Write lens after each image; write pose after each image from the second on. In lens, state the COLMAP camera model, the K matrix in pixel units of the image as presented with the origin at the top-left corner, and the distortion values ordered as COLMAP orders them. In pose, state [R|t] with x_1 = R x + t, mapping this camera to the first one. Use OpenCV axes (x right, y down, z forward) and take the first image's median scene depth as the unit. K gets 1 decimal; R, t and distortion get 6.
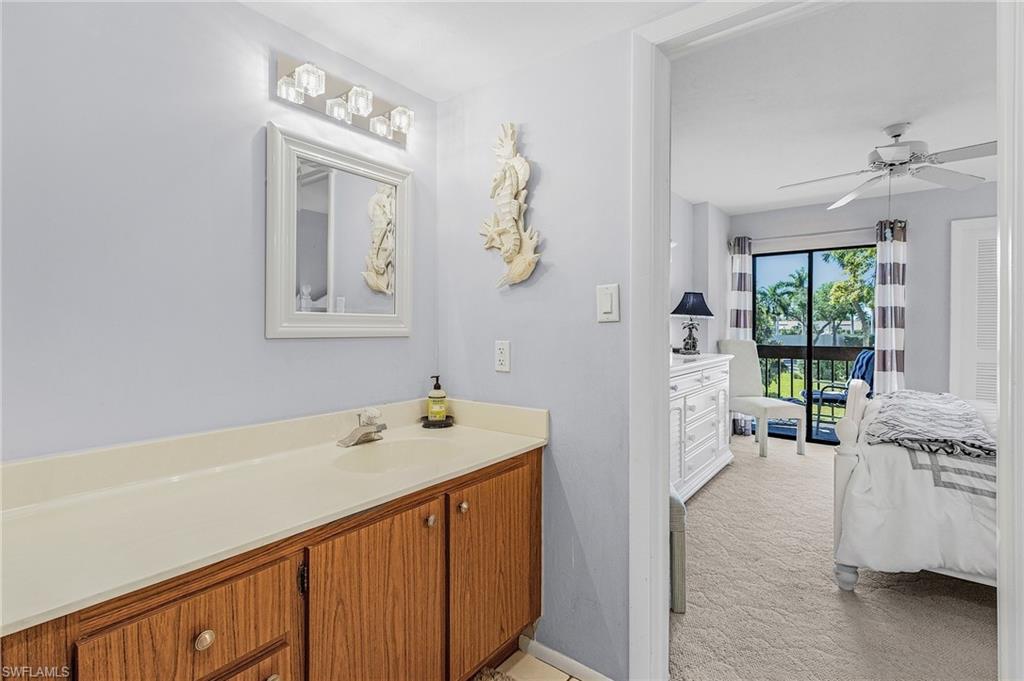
lens RADIAL K [[466.3, 0, 510.2], [0, 466.3, 331.4], [0, 0, 1]] dist [0.001971, -0.000297]
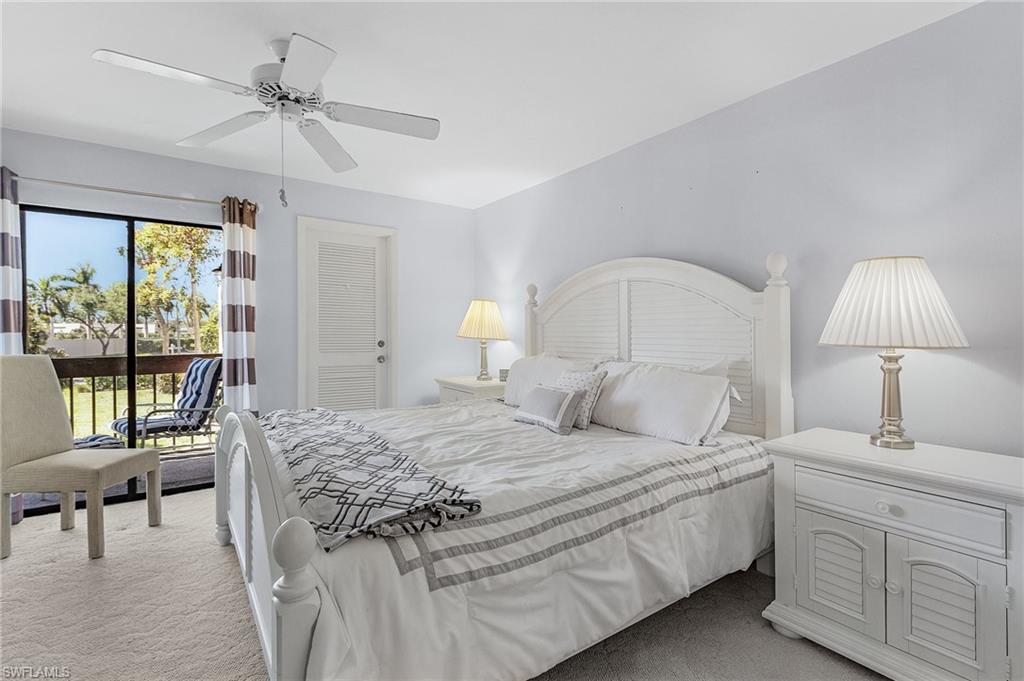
lens RADIAL K [[466.3, 0, 510.2], [0, 466.3, 331.4], [0, 0, 1]] dist [0.001971, -0.000297]
pose [[0.270717, -0.006077, 0.962640, 0.156472], [0.012279, 0.999921, 0.002860, -0.004032], [-0.962581, 0.011046, 0.270771, 0.324883]]
